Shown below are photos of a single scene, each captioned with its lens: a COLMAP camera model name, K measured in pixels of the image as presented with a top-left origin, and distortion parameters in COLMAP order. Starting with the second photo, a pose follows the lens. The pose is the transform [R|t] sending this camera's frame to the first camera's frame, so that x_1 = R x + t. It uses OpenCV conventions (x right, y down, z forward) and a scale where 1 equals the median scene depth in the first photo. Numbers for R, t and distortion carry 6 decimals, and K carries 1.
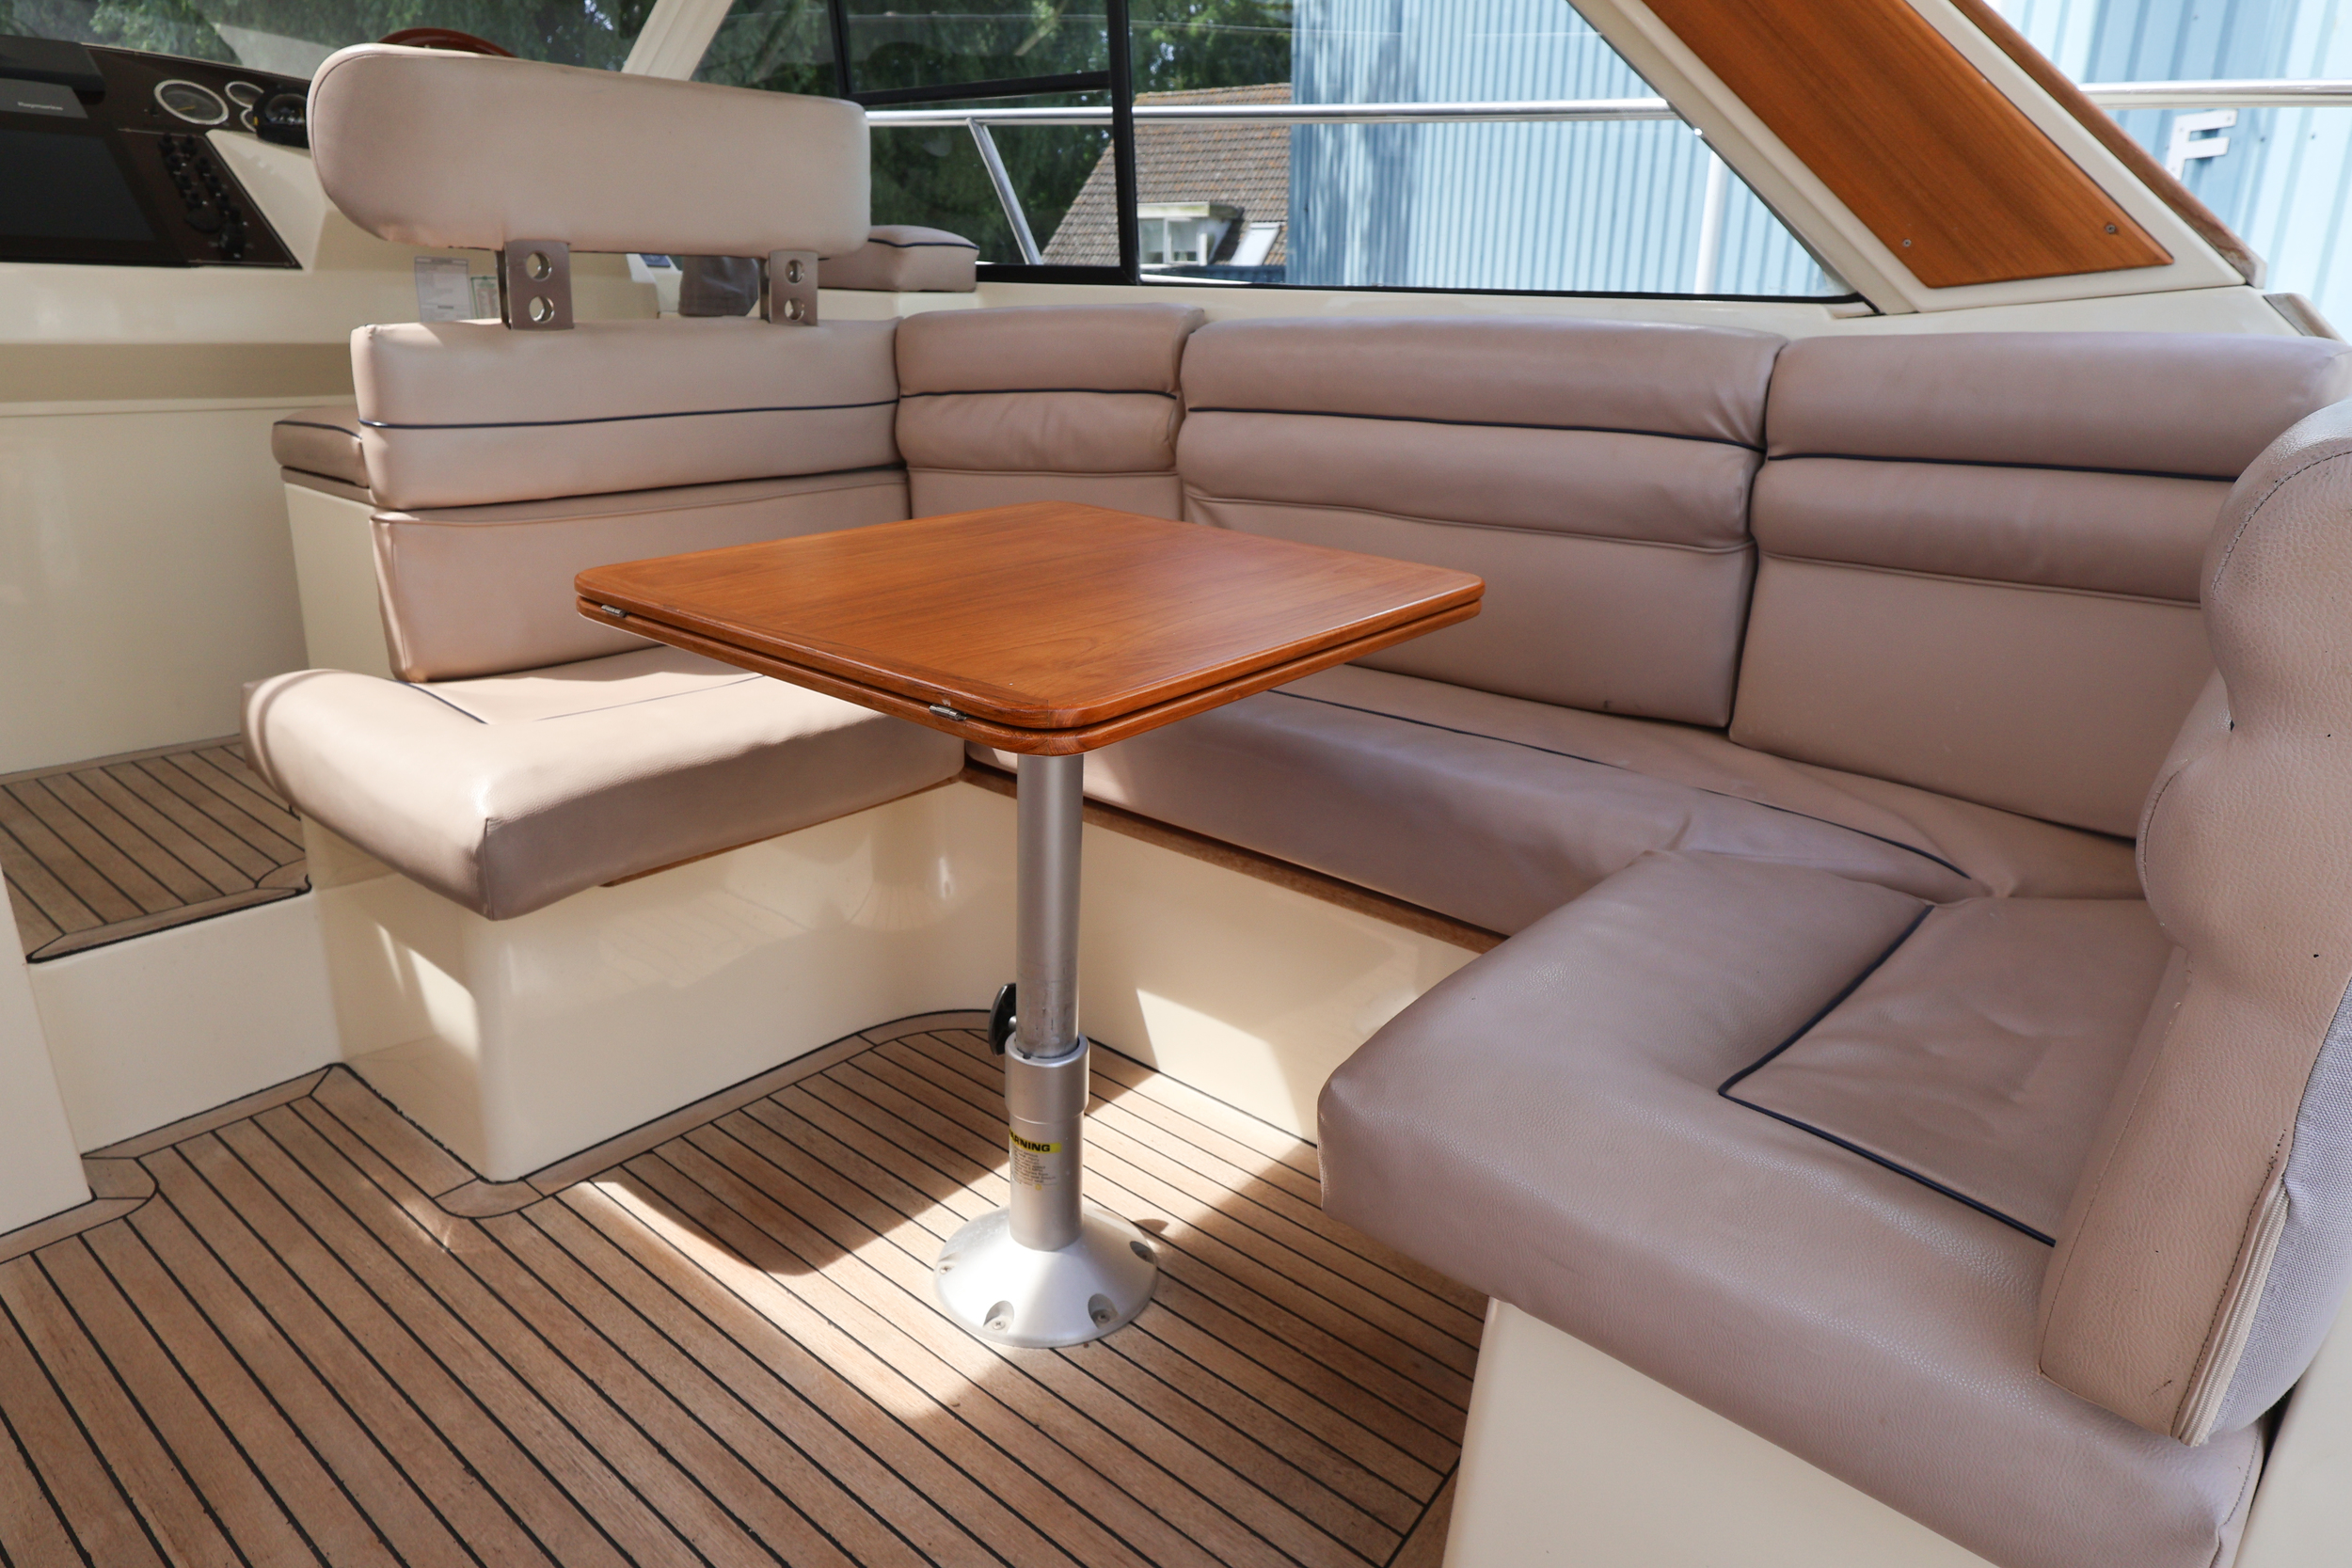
lens RADIAL K [[1491.8, 0, 1176.0], [0, 1491.8, 784.0], [0, 0, 1]] dist [0.001534, -0.001838]
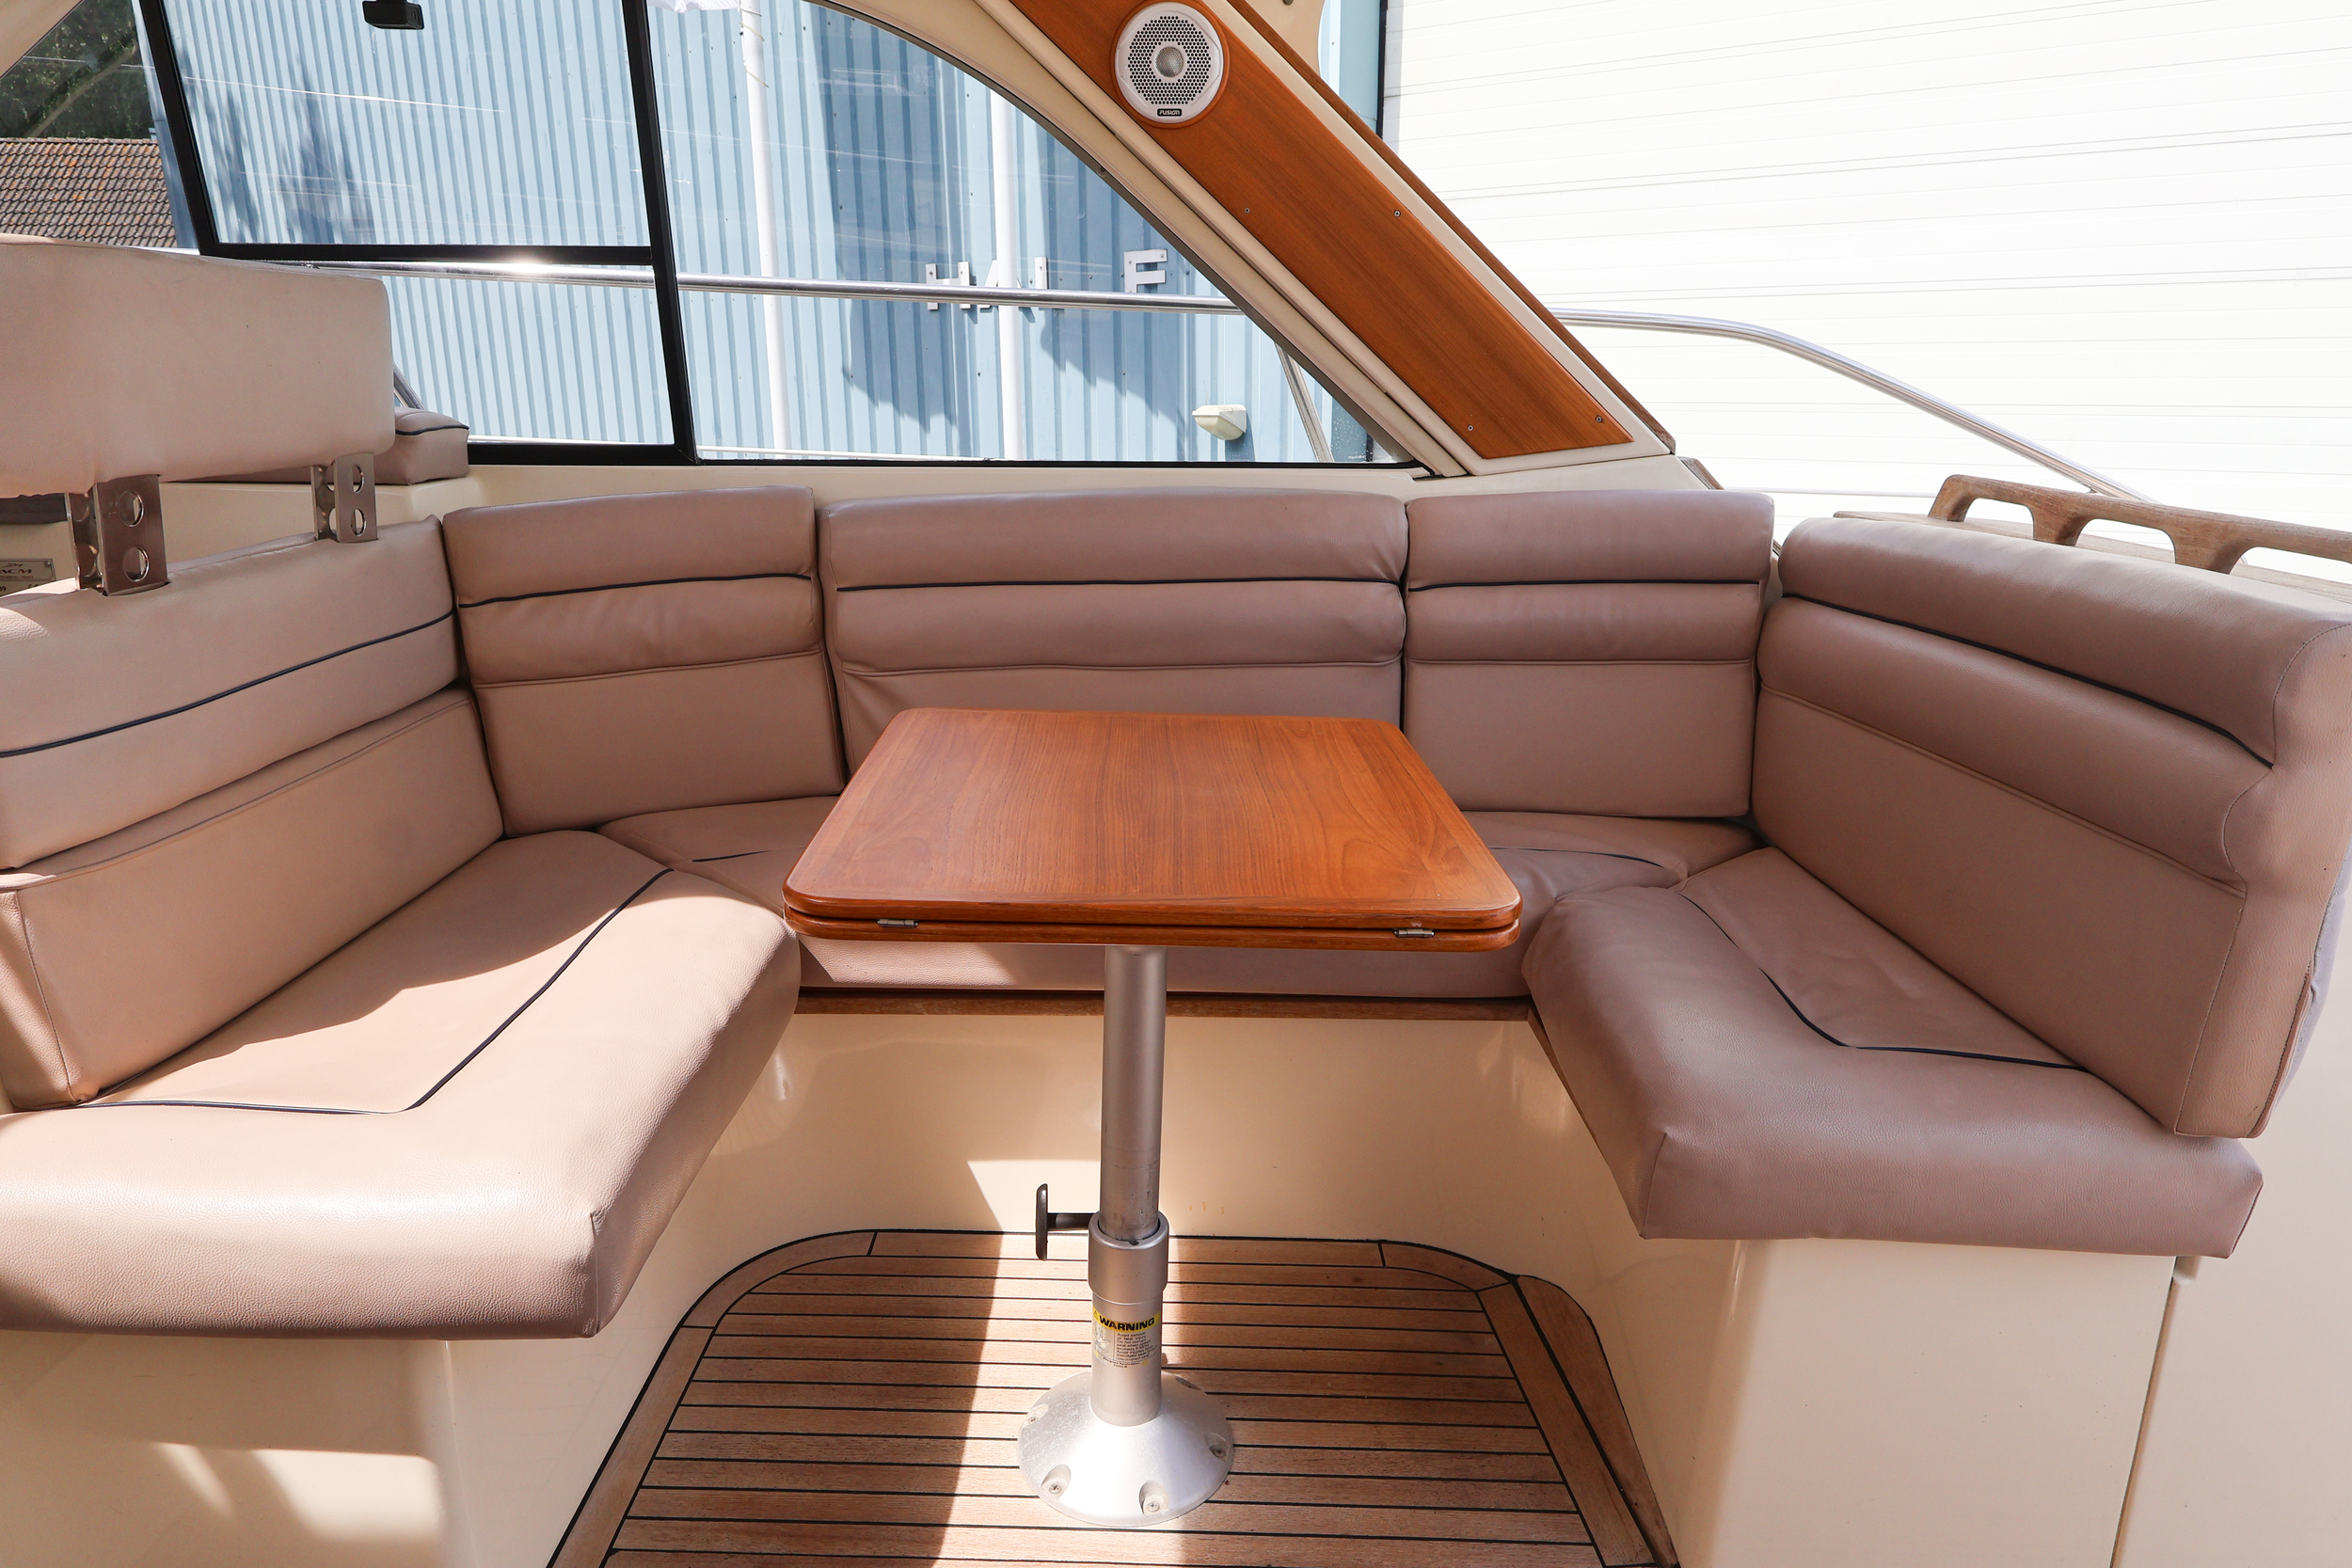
lens RADIAL K [[1444.9, 0, 1176.0], [0, 1444.9, 784.0], [0, 0, 1]] dist [0.003804, 0.000332]
pose [[0.763734, -0.194042, 0.615677, -0.561999], [0.216059, 0.975583, 0.039457, -0.143349], [-0.608300, 0.102888, 0.787010, 0.139915]]
